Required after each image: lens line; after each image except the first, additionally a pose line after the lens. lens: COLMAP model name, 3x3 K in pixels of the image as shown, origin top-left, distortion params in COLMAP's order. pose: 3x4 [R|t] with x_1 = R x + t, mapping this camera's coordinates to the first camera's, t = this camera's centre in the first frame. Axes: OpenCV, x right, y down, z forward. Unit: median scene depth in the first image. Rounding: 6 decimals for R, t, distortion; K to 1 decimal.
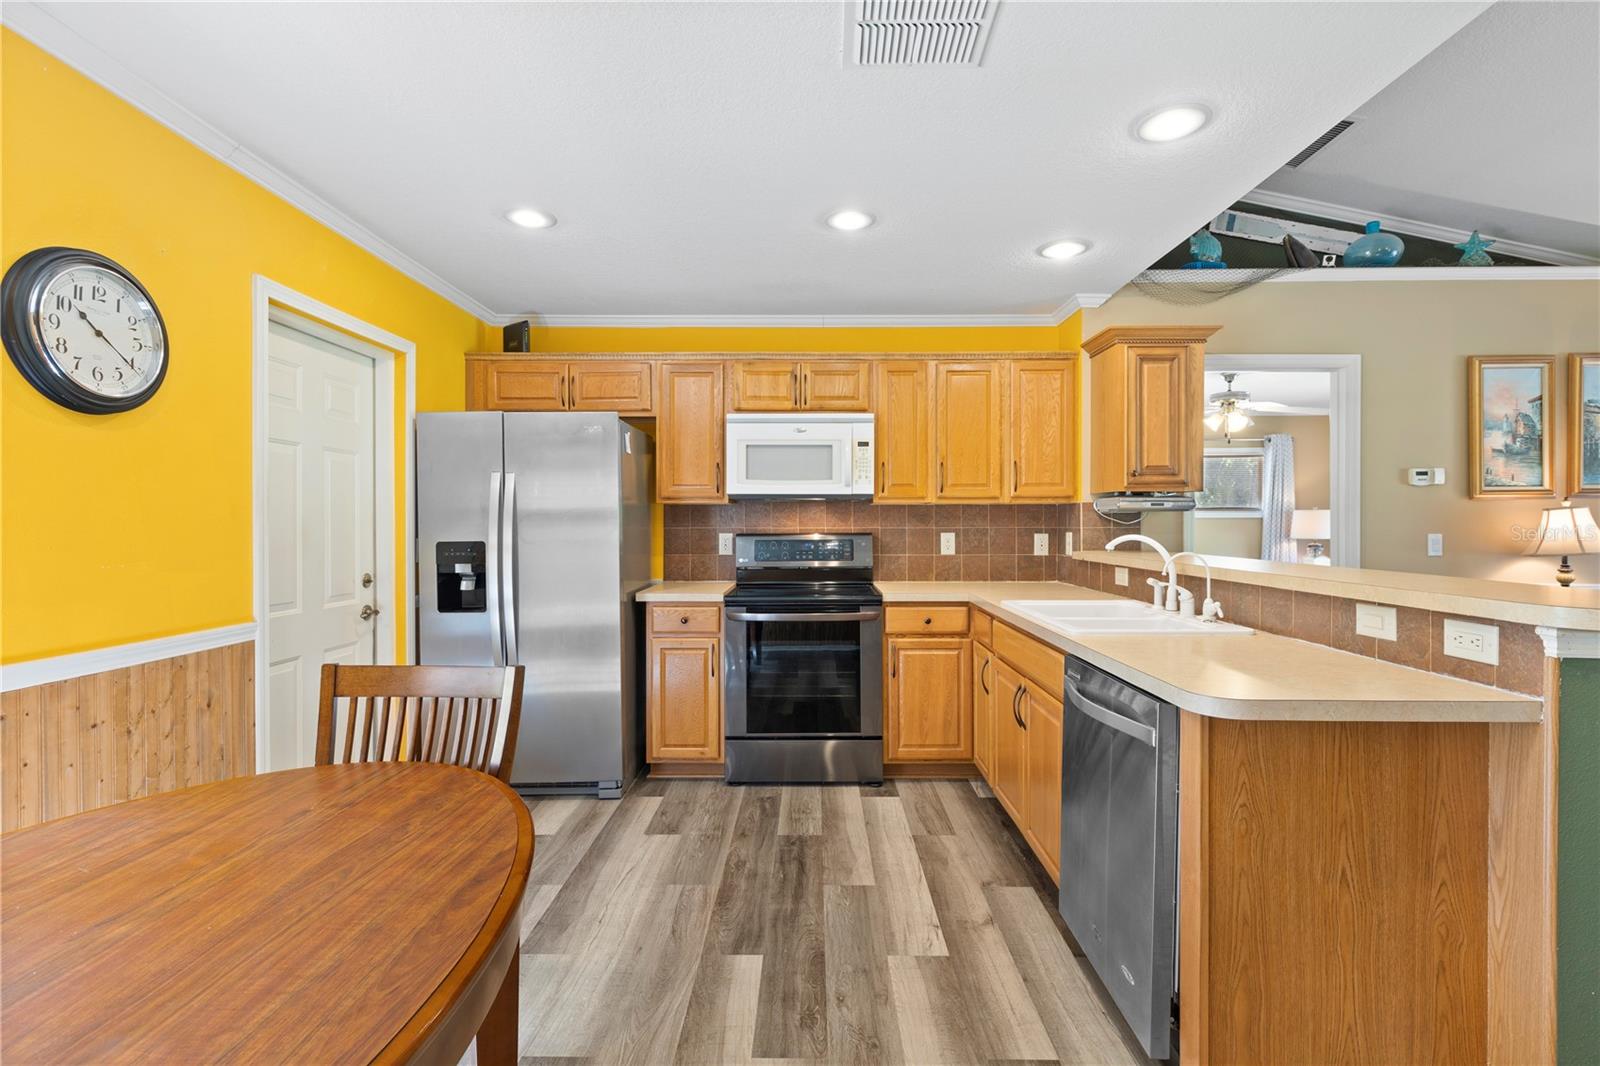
lens RADIAL K [[727.5, 0, 809.0], [0, 727.5, 528.2], [0, 0, 1]] dist [-0.004796, -0.001477]
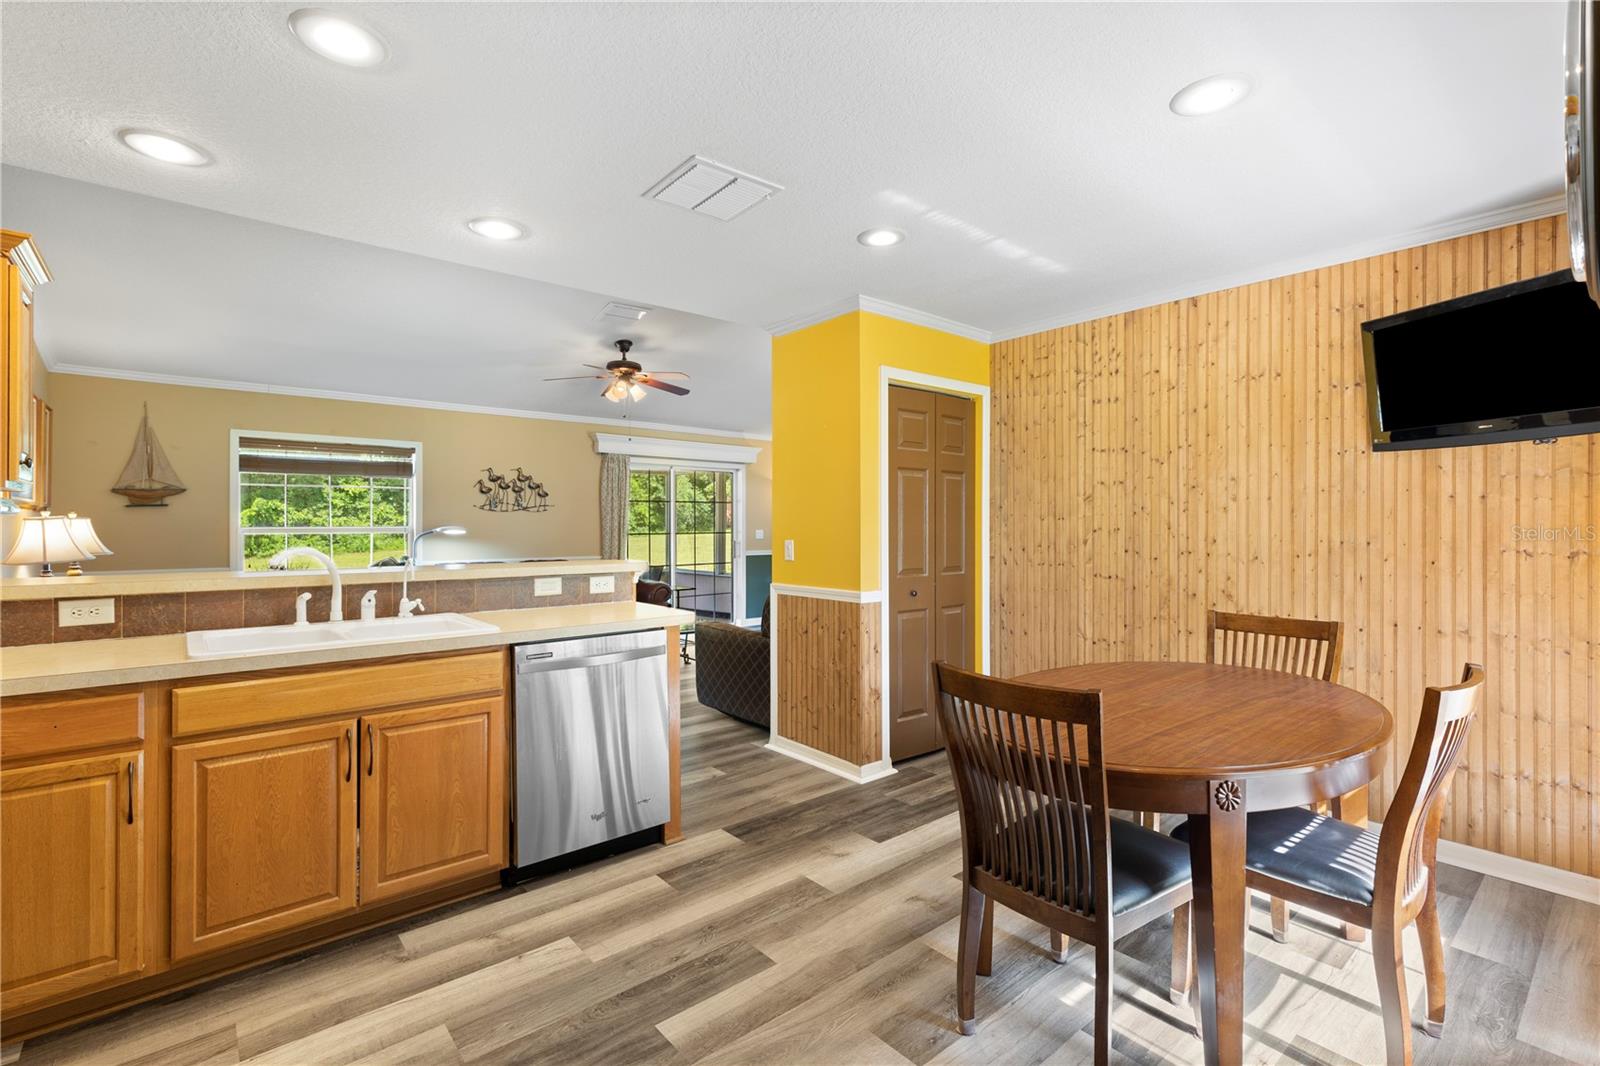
lens RADIAL K [[727.5, 0, 803.8], [0, 727.5, 523.8], [0, 0, 1]] dist [-0.004796, -0.001477]
pose [[-0.659224, 0.002386, 0.751943, -0.531025], [0.007267, 0.999968, 0.003198, -0.015929], [-0.751911, 0.007573, -0.659221, 0.901337]]
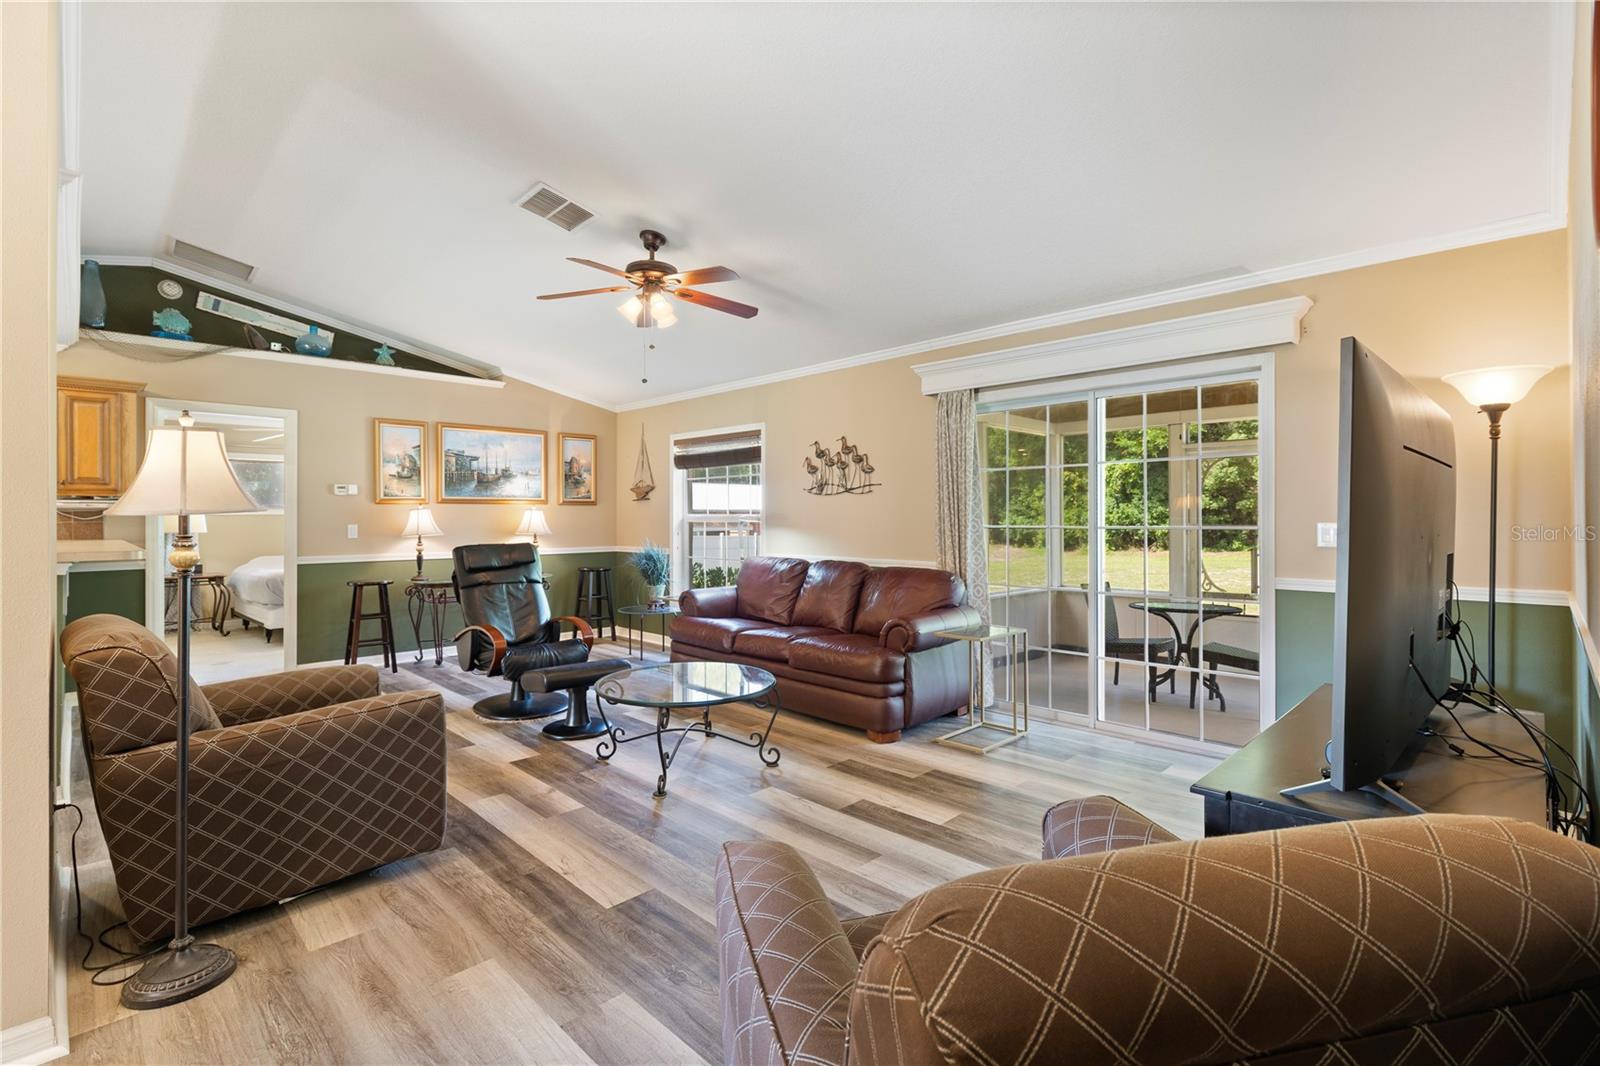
lens RADIAL K [[727.5, 0, 811.5], [0, 727.5, 521.3], [0, 0, 1]] dist [-0.004796, -0.001477]
pose [[0.690900, -0.004794, 0.722935, 0.434519], [0.007018, 0.999975, -0.000075, 0.007978], [-0.722916, 0.005125, 0.690917, -0.961561]]
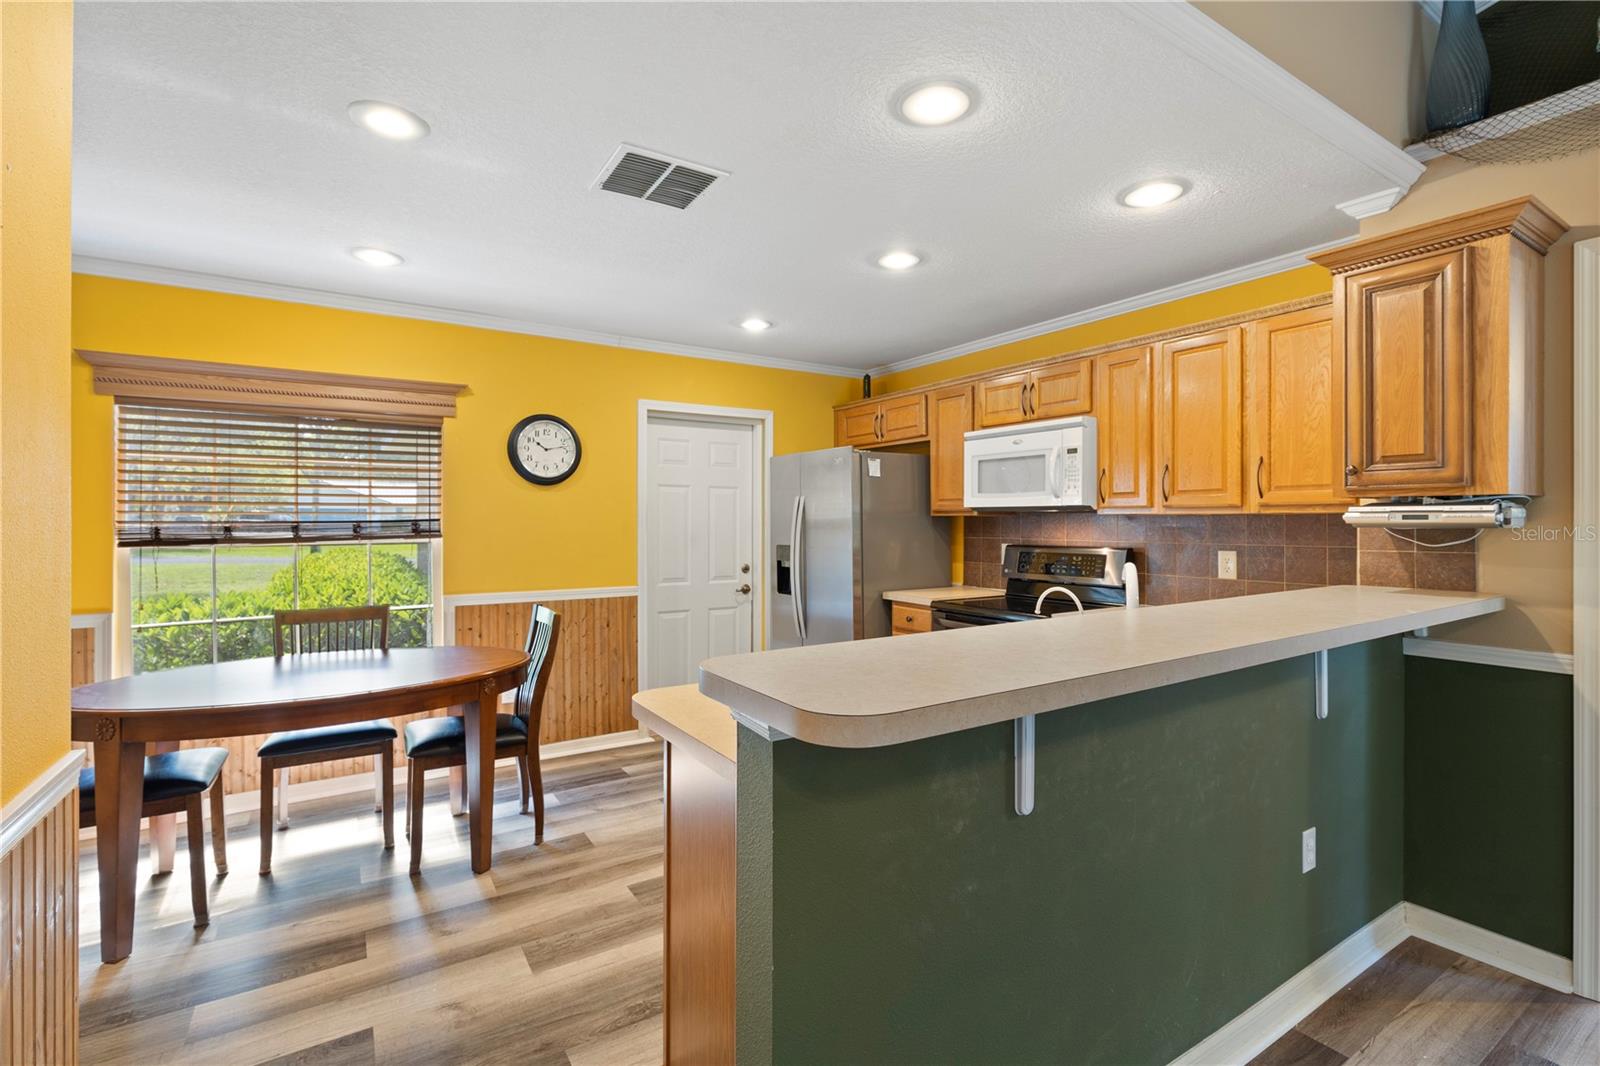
lens RADIAL K [[727.5, 0, 795.7], [0, 727.5, 522.3], [0, 0, 1]] dist [-0.004796, -0.001477]
pose [[0.543077, 0.002609, -0.839679, 0.718866], [-0.005986, 0.999982, -0.000765, -0.025330], [0.839661, 0.005442, 0.543083, 0.229890]]
